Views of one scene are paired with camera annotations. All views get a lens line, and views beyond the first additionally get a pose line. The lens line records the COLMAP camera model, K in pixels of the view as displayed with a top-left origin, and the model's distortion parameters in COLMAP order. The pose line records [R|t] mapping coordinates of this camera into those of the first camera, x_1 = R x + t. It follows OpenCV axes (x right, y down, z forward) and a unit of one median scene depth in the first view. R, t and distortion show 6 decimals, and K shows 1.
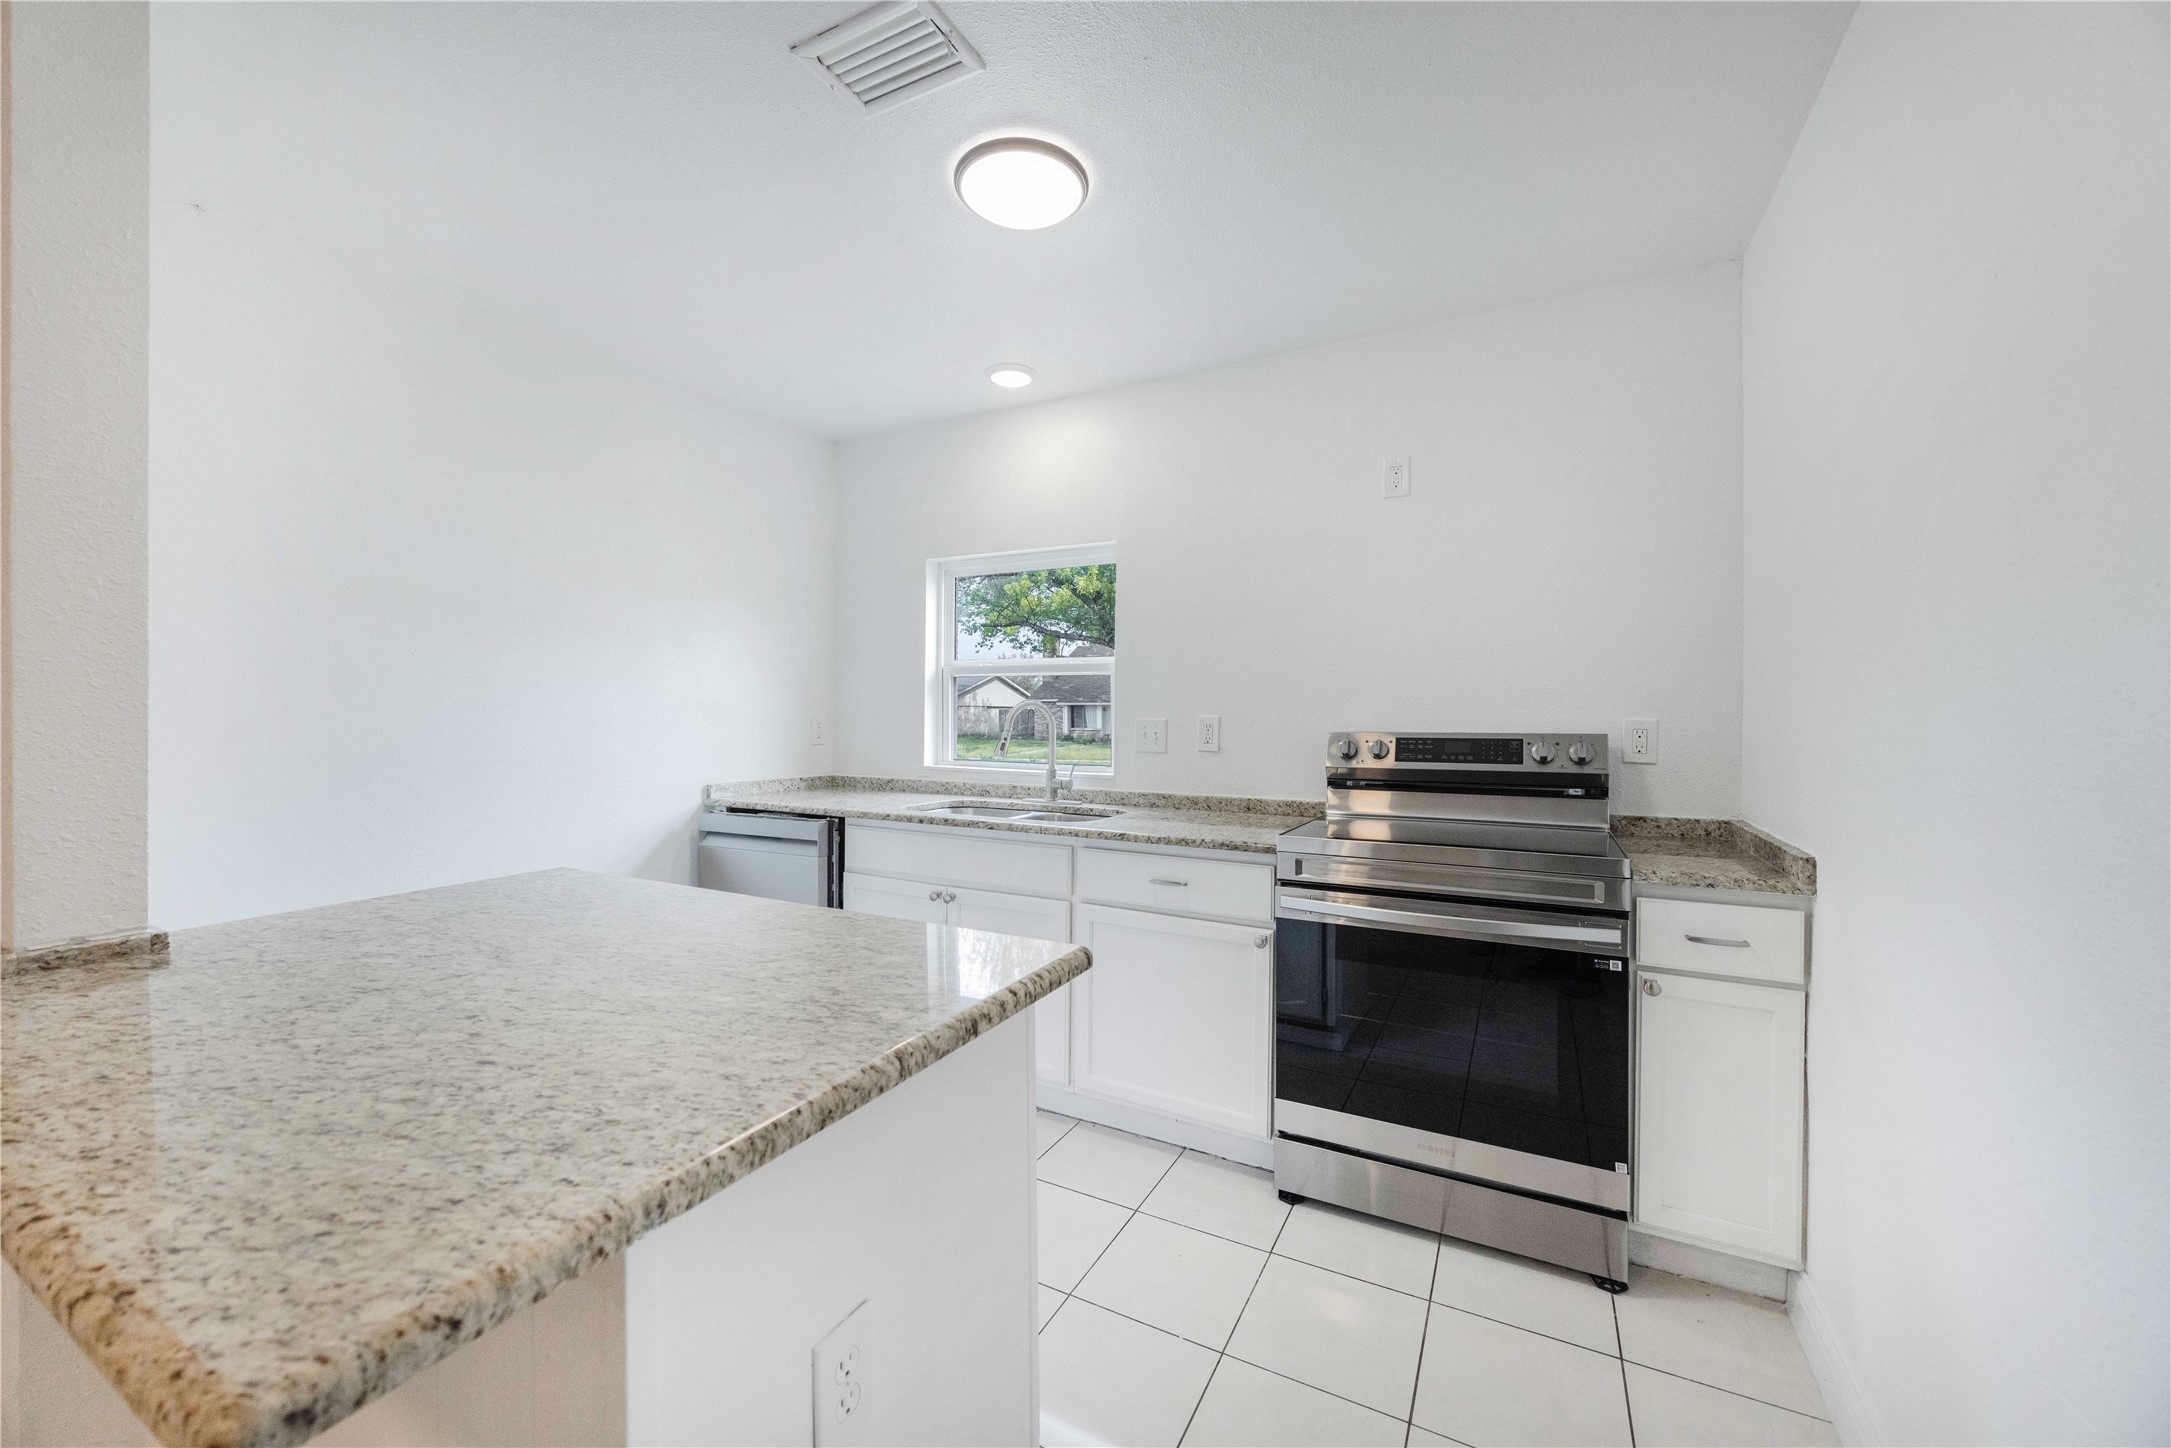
lens RADIAL K [[846.1, 0, 1093.0], [0, 846.1, 724.7], [0, 0, 1]] dist [-0.007025, 0.000672]
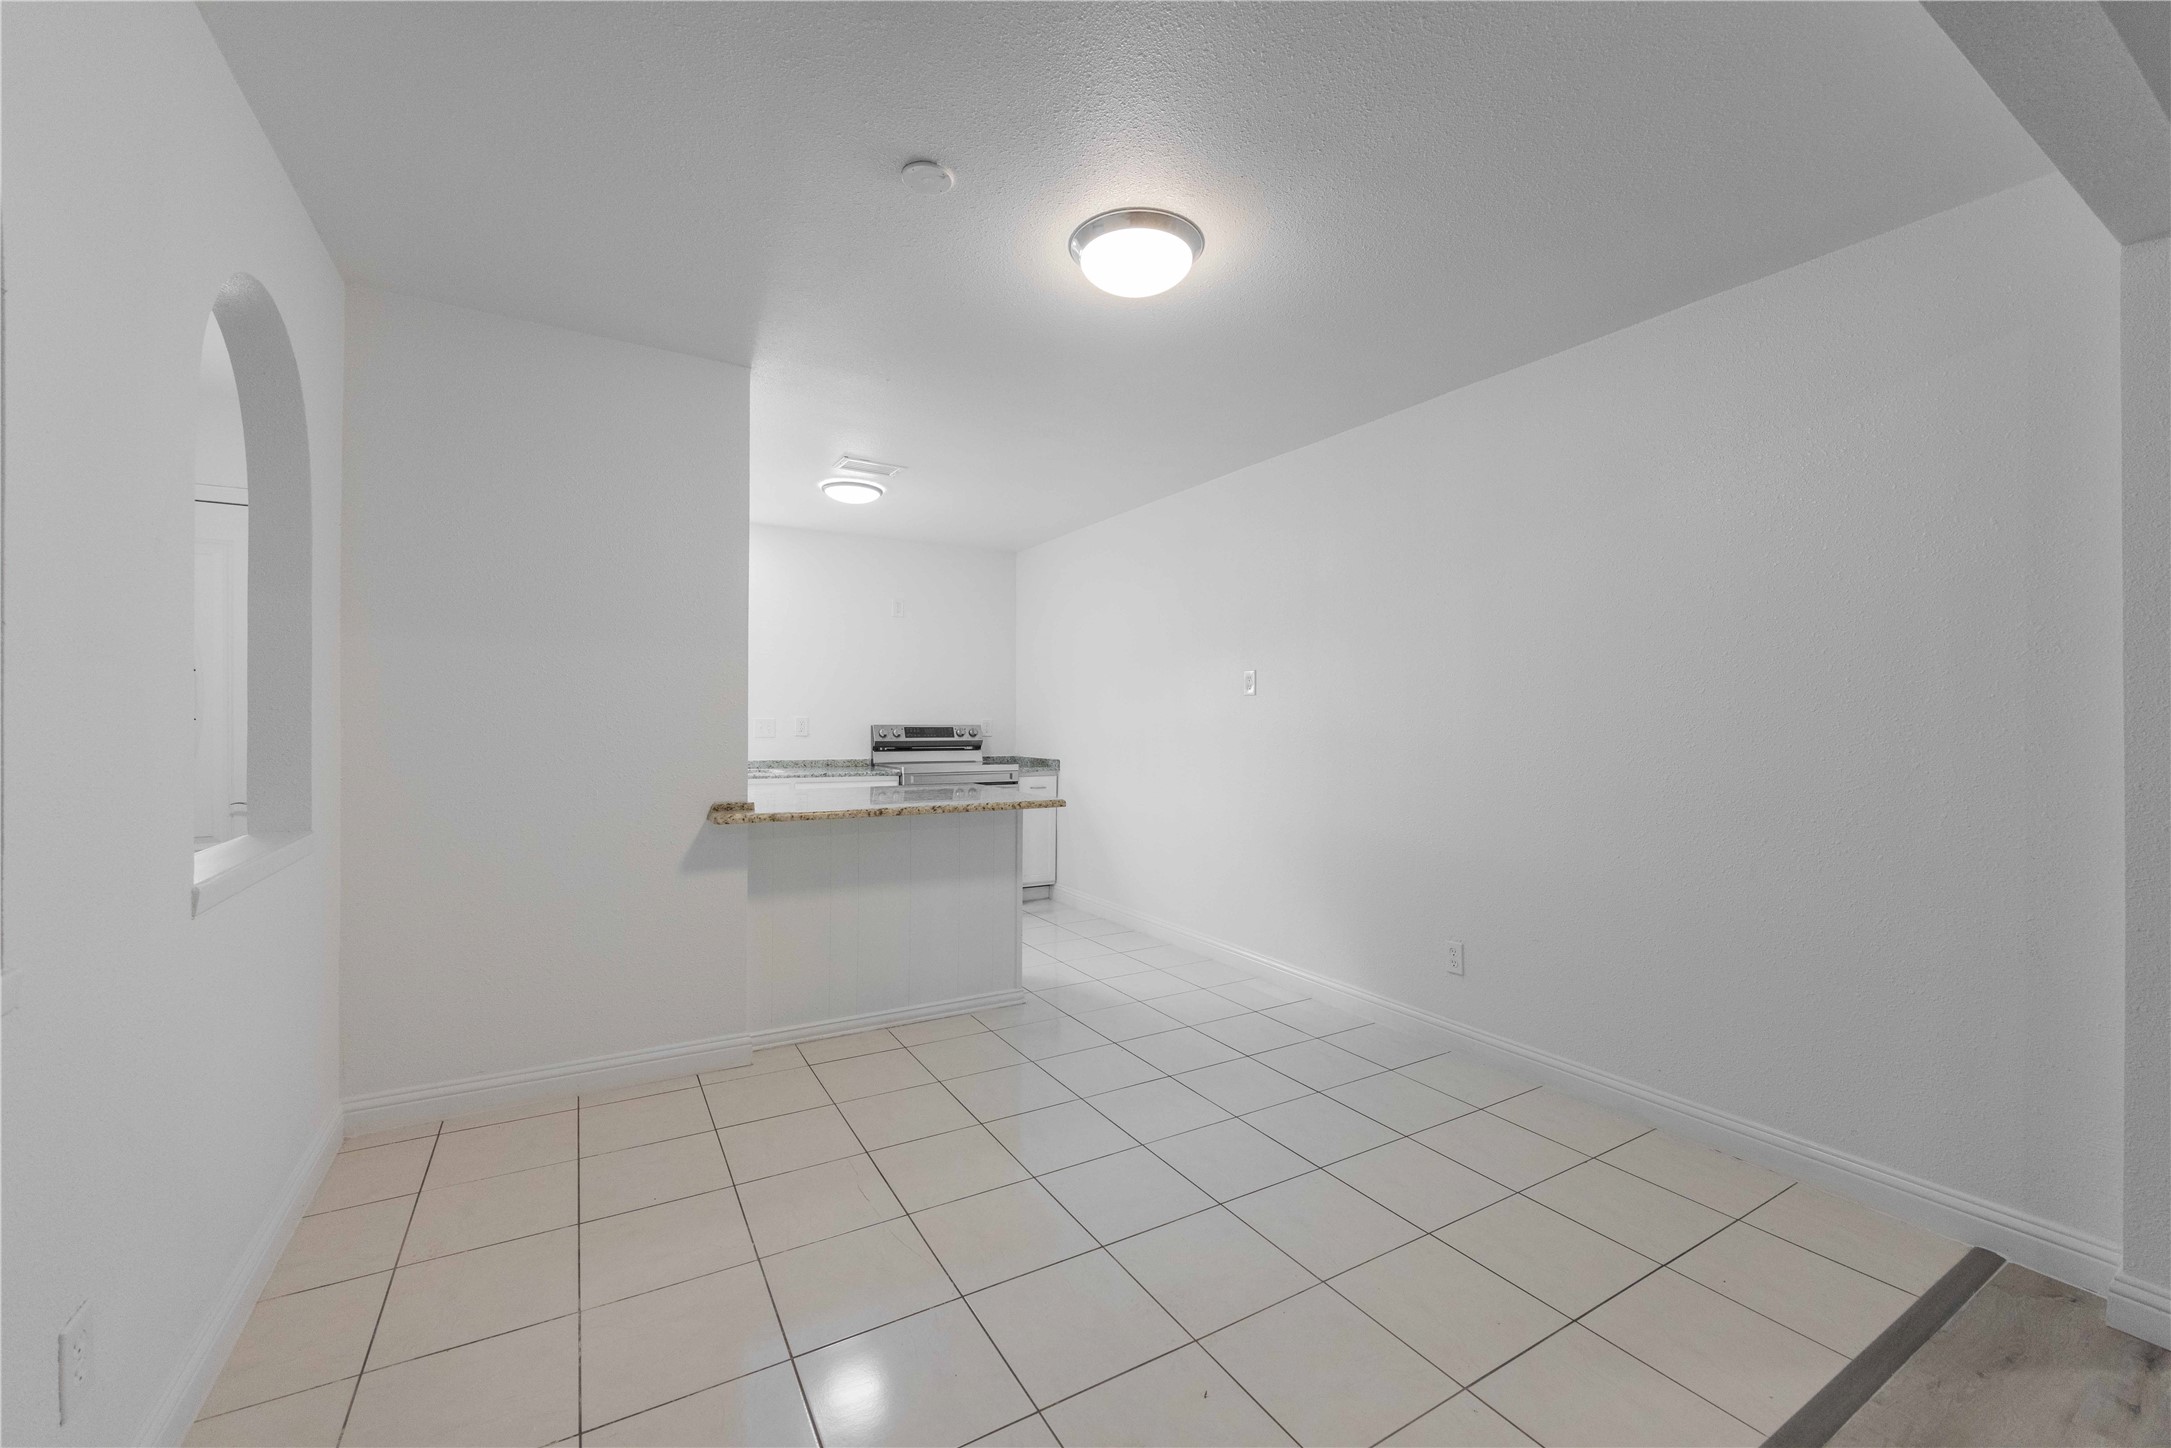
lens RADIAL K [[846.1, 0, 1065.5], [0, 846.1, 708.2], [0, 0, 1]] dist [-0.007025, 0.000672]
pose [[0.531916, 0.016886, 0.846629, -1.457769], [0.002110, 0.999772, -0.021266, 0.014537], [-0.846795, 0.013098, 0.531759, -0.613875]]
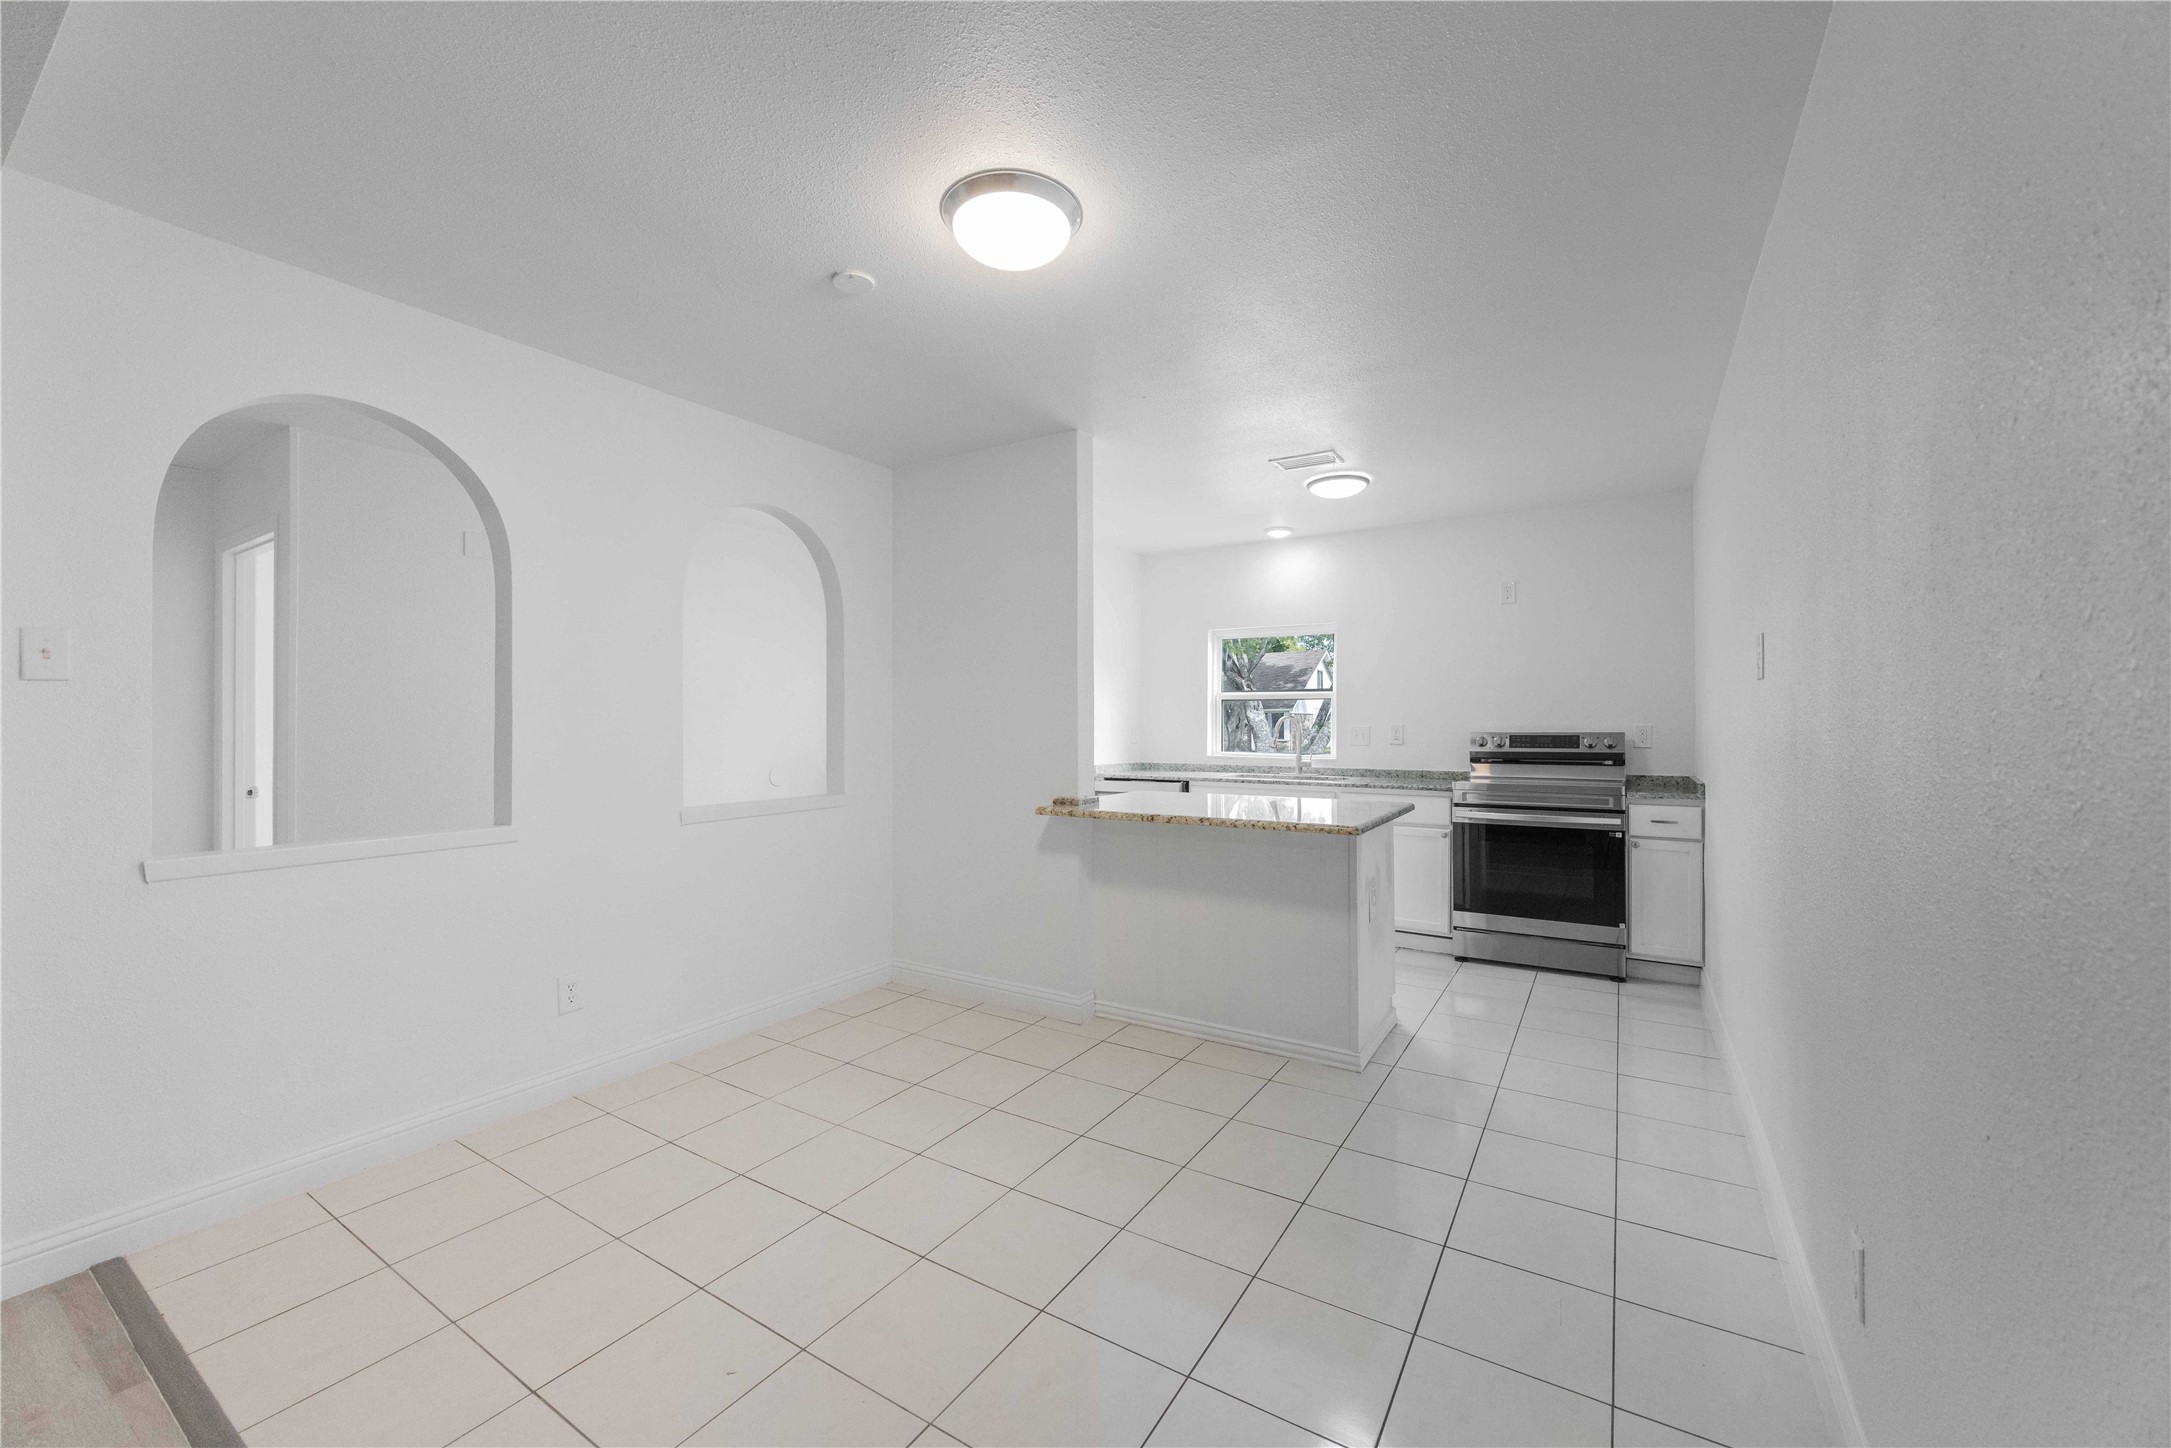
lens RADIAL K [[846.1, 0, 1097.0], [0, 846.1, 726.8], [0, 0, 1]] dist [-0.007025, 0.000672]
pose [[0.996670, -0.003529, -0.081466, -0.437542], [0.002490, 0.999914, -0.012856, 0.020464], [0.081504, 0.012611, 0.996593, -1.025041]]
